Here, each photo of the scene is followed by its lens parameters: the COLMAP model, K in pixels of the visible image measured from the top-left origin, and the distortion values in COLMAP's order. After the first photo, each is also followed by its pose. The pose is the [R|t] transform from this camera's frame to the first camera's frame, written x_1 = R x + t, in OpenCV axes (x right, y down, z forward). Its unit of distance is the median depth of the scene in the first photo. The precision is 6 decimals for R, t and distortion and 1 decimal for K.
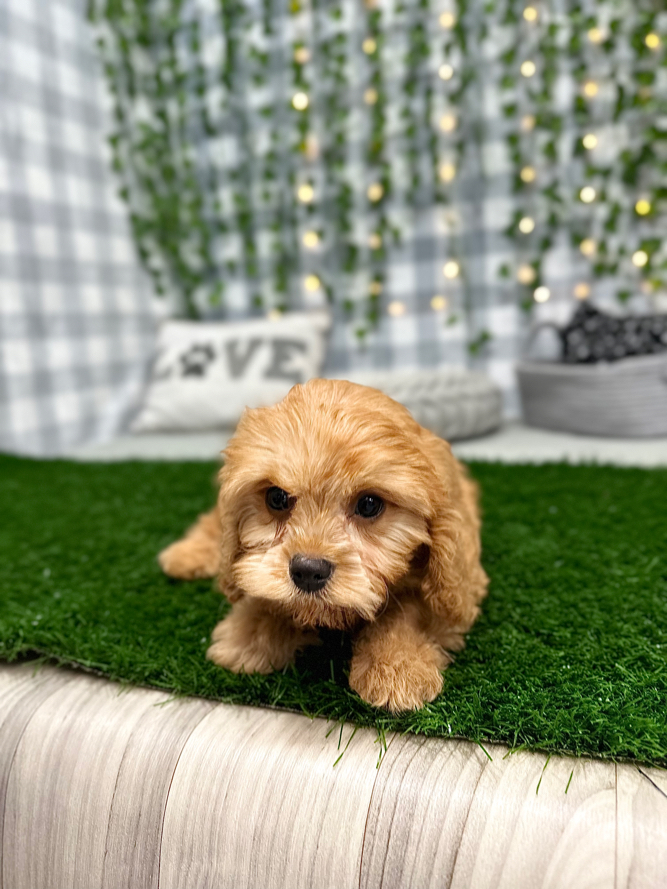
lens RADIAL K [[664.0, 0, 317.9], [0, 664.0, 448.9], [0, 0, 1]] dist [-0.004875, -0.006703]
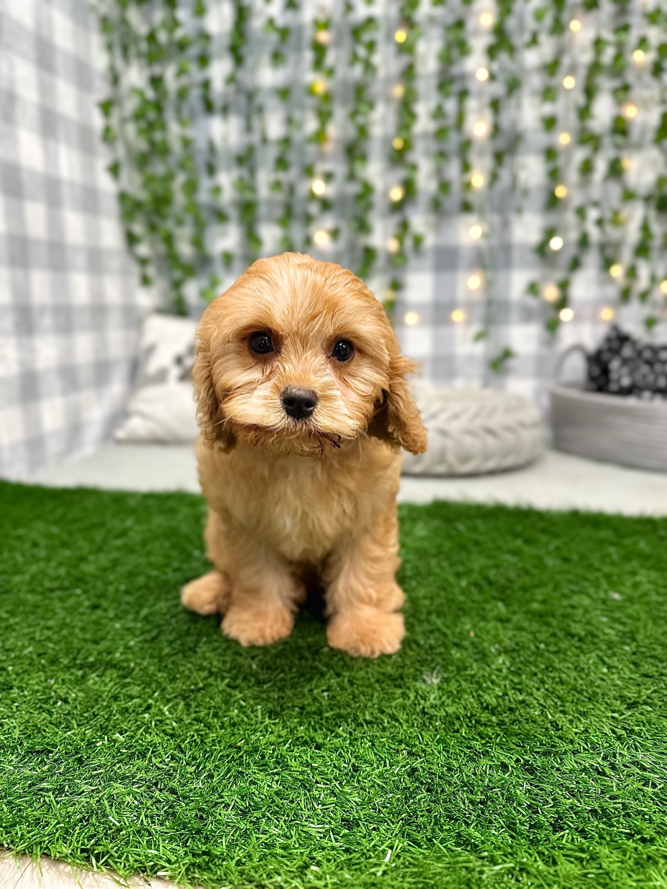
lens RADIAL K [[664.0, 0, 317.9], [0, 664.0, 448.9], [0, 0, 1]] dist [-0.004875, -0.006703]
pose [[0.983970, 0.019640, 0.177248, -0.187497], [-0.025319, 0.999234, 0.029834, -0.050504], [-0.176526, -0.033844, 0.983714, 0.081292]]
